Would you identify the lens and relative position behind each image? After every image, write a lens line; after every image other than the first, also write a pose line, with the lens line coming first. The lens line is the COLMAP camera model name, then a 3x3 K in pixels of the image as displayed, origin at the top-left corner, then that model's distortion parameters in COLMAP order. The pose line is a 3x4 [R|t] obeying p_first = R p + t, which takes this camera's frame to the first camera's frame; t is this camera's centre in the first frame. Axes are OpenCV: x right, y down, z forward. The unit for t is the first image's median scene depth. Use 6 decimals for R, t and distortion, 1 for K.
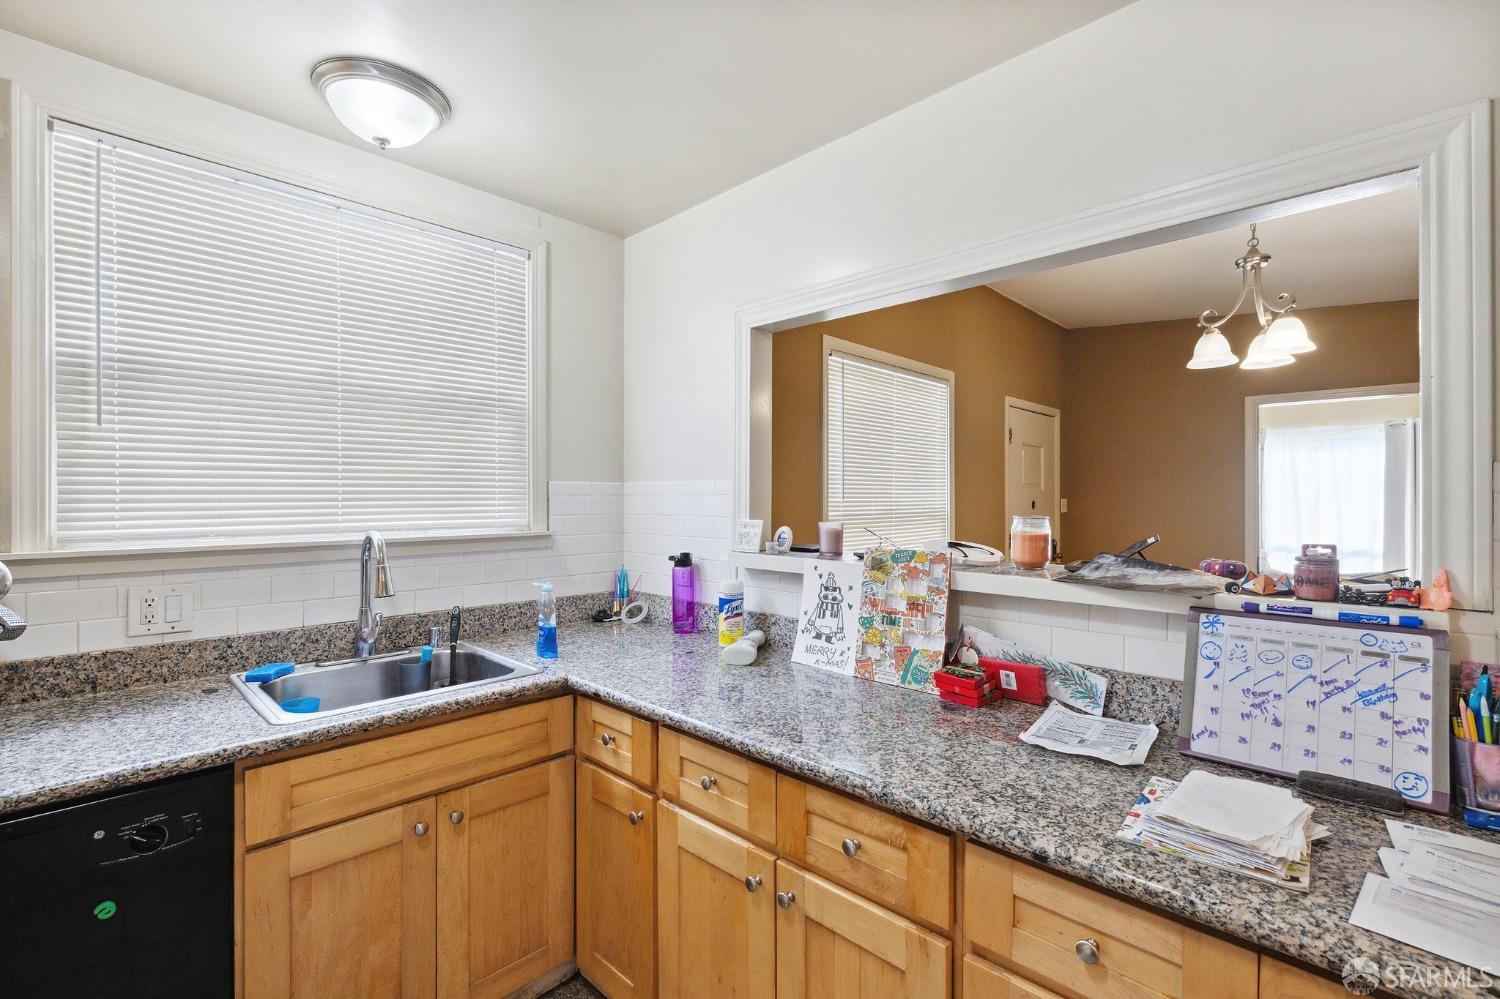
lens RADIAL K [[669.6, 0, 751.1], [0, 669.6, 498.8], [0, 0, 1]] dist [-0.005593, -0.000683]
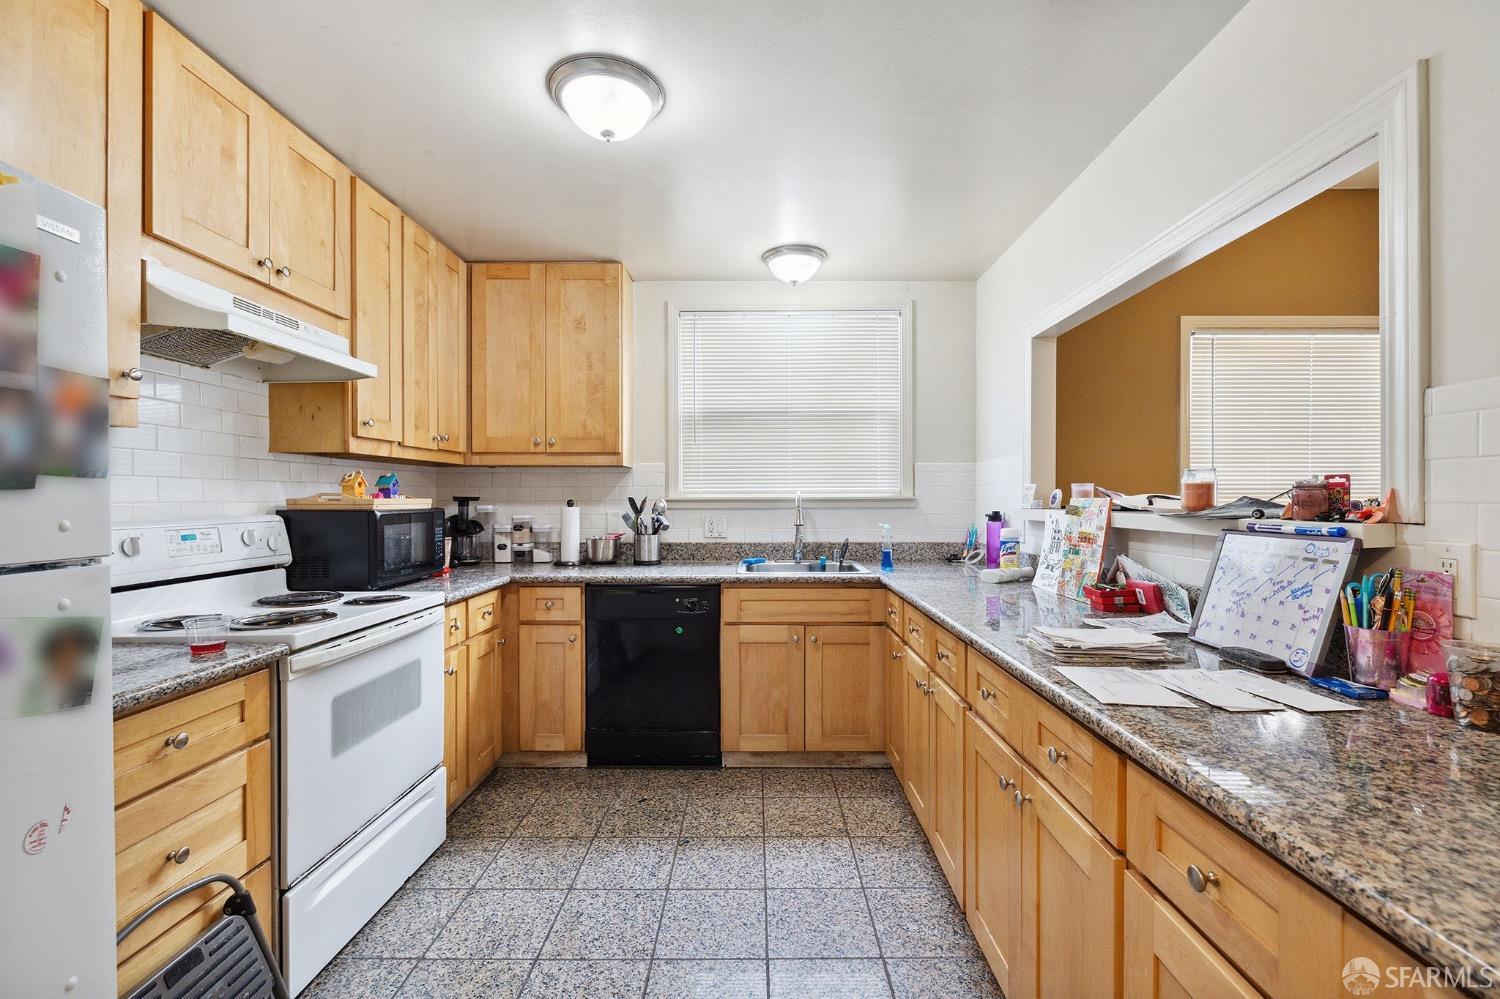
lens RADIAL K [[641.0, 0, 751.5], [0, 641.0, 498.7], [0, 0, 1]] dist [0.003868, 0.000334]
pose [[0.688961, -0.001371, -0.724797, 0.706018], [0.000699, 0.999999, -0.001228, 0.080832], [0.724798, 0.000339, 0.688961, -0.349711]]
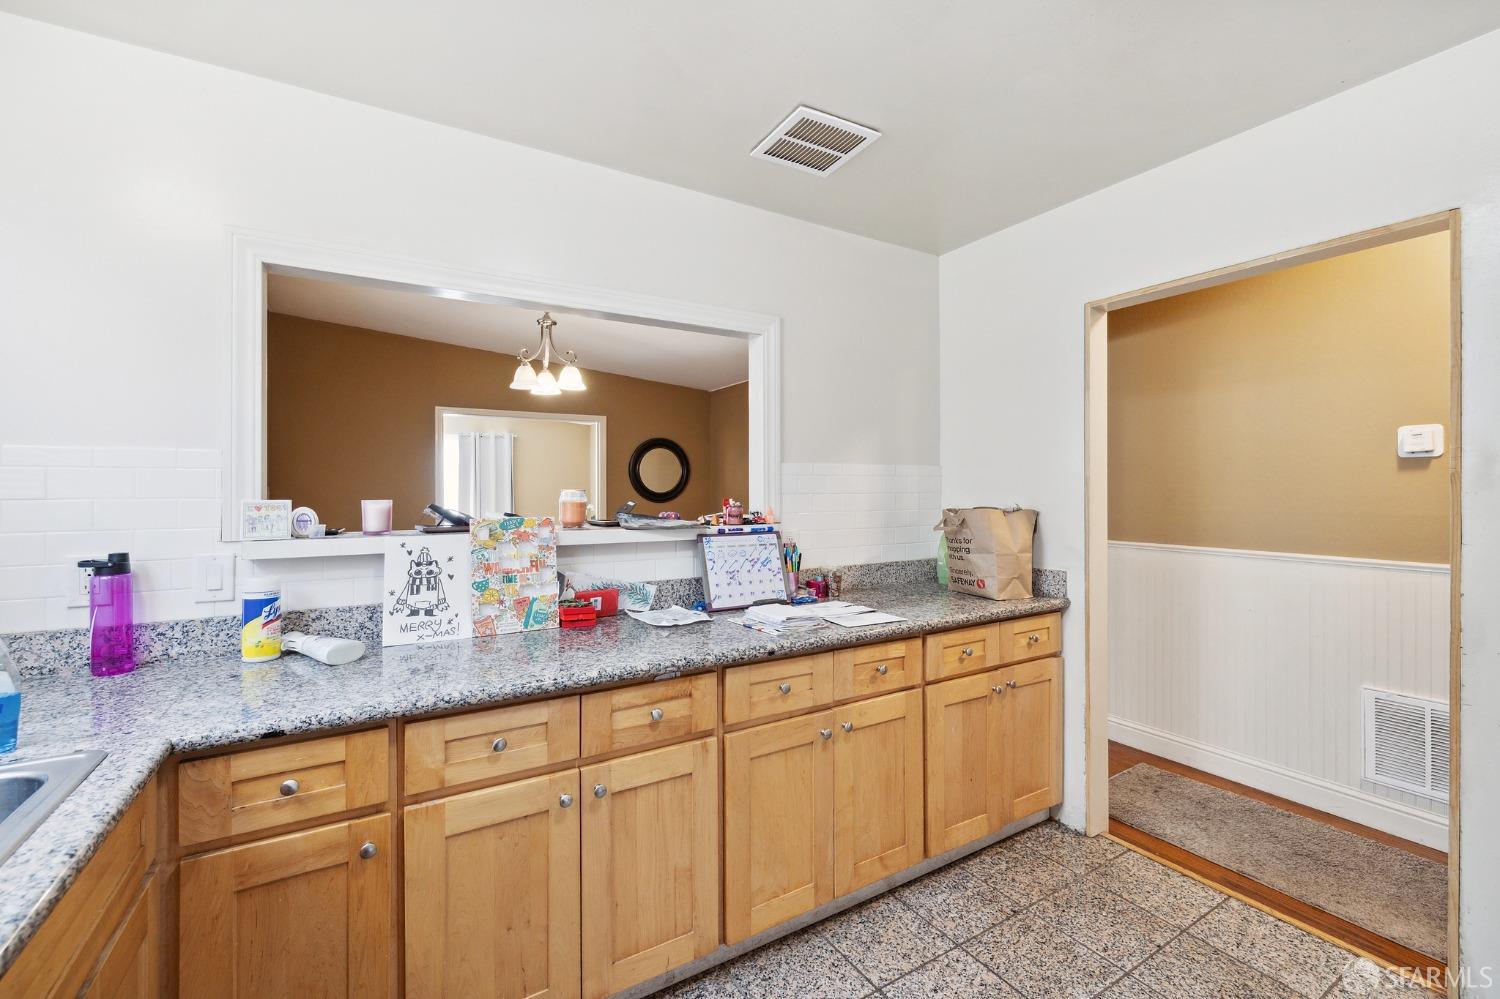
lens RADIAL K [[641.0, 0, 737.3], [0, 641.0, 486.9], [0, 0, 1]] dist [0.003868, 0.000334]
pose [[0.264798, 0.003306, 0.964298, -0.787420], [0.005732, 0.999971, -0.005002, 0.029546], [-0.964287, 0.006852, 0.264771, 0.325009]]
